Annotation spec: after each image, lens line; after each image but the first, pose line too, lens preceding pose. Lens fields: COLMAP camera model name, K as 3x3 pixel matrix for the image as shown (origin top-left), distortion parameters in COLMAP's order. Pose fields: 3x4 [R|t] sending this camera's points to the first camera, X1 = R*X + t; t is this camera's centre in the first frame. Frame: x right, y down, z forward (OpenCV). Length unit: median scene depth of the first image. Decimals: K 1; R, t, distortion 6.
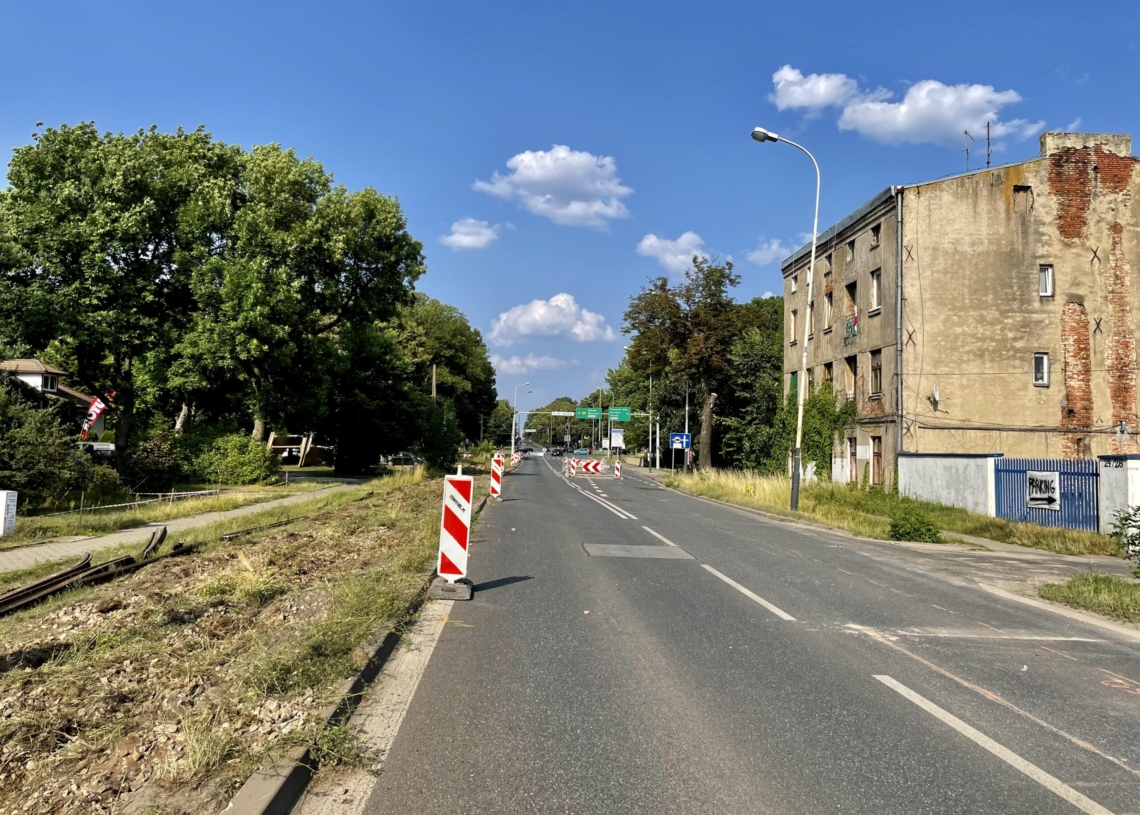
lens RADIAL K [[854.0, 0, 569.8], [0, 854.0, 401.6], [0, 0, 1]] dist [0.113260, -0.155778]
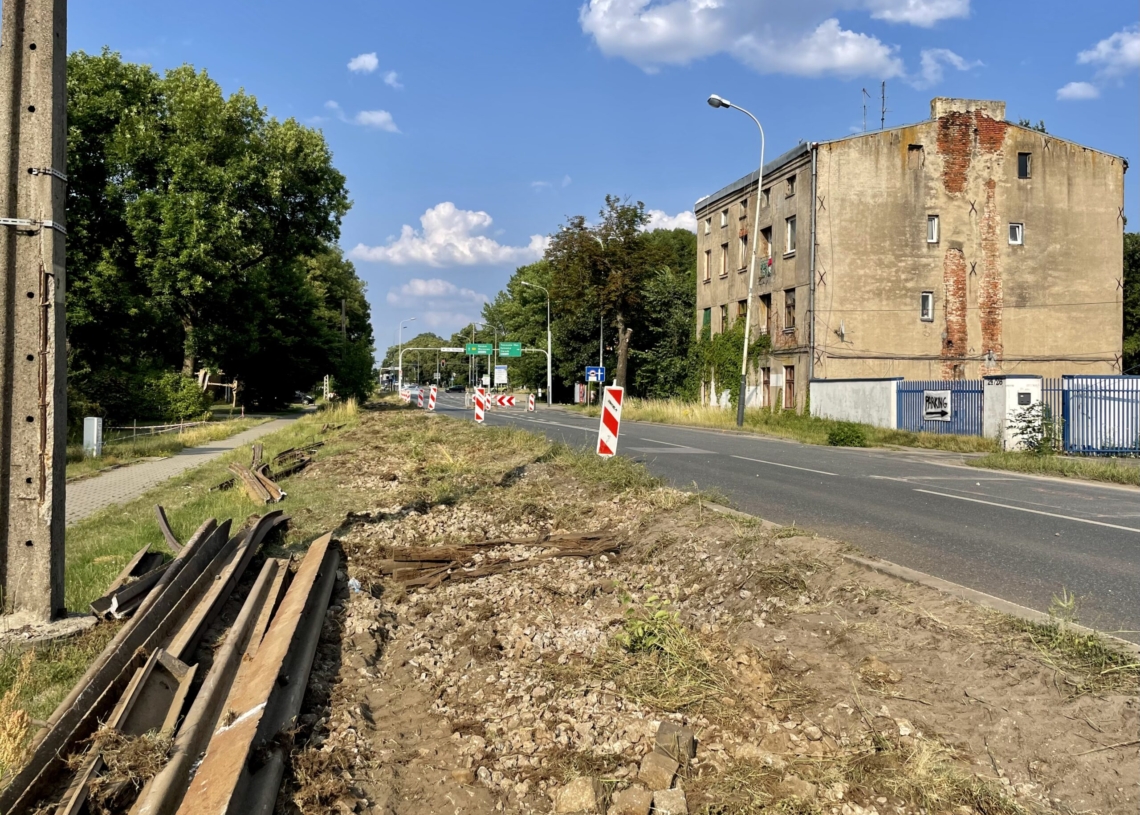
lens RADIAL K [[919.0, 0, 544.8], [0, 919.0, 406.5], [0, 0, 1]] dist [0.088980, -0.151244]
pose [[0.989452, -0.015687, 0.144007, -0.138826], [0.004848, 0.997148, 0.075312, 0.000581], [-0.144778, -0.073820, 0.986707, -0.155155]]
